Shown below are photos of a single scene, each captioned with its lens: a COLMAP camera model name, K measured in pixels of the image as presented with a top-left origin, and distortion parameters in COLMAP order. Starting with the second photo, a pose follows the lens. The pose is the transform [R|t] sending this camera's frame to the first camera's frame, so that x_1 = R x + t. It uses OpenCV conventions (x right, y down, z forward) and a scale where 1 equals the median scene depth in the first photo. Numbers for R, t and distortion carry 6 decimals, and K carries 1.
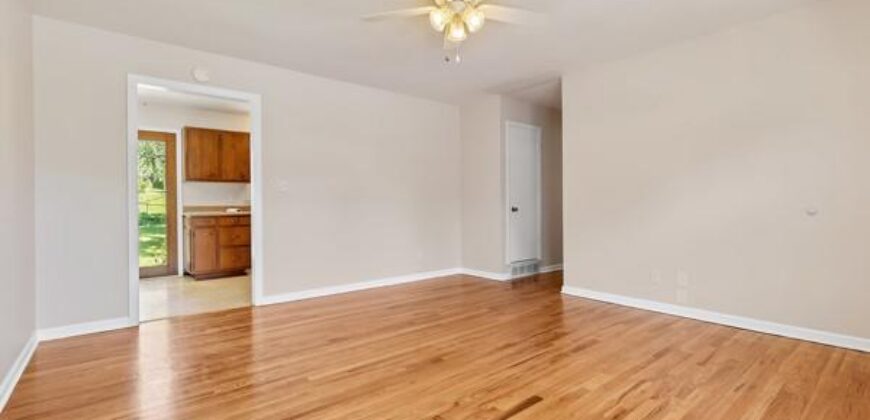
lens RADIAL K [[391.0, 0, 437.5], [0, 391.0, 213.2], [0, 0, 1]] dist [0.004556, -0.000220]
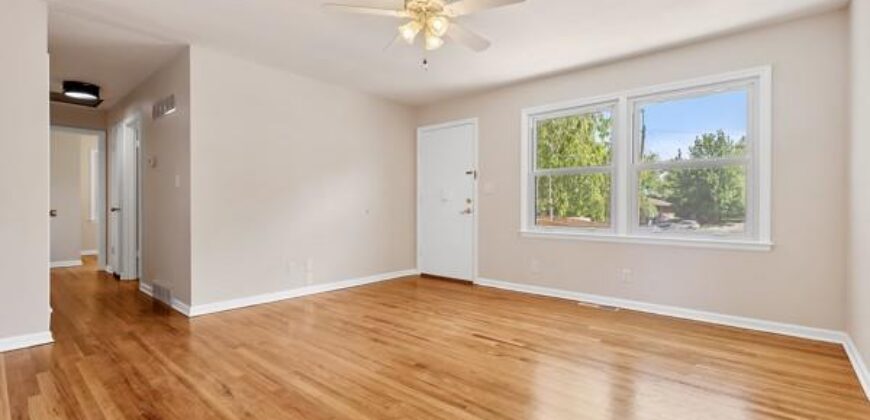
lens RADIAL K [[391.0, 0, 435.7], [0, 391.0, 211.4], [0, 0, 1]] dist [0.004556, -0.000220]
pose [[-0.162473, -0.006779, 0.986690, -0.999183], [0.020345, 0.999741, 0.010219, -0.014933], [-0.986503, 0.021735, -0.162293, 1.159896]]
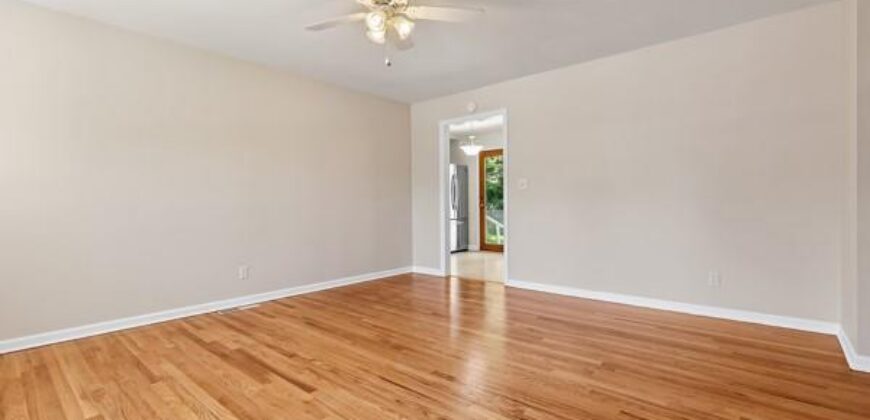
lens RADIAL K [[391.0, 0, 436.4], [0, 391.0, 207.2], [0, 0, 1]] dist [0.004556, -0.000220]
pose [[0.171845, 0.015833, -0.984997, 1.110209], [-0.015669, 0.999788, 0.013337, -0.025424], [0.984999, 0.013142, 0.172056, 0.956741]]
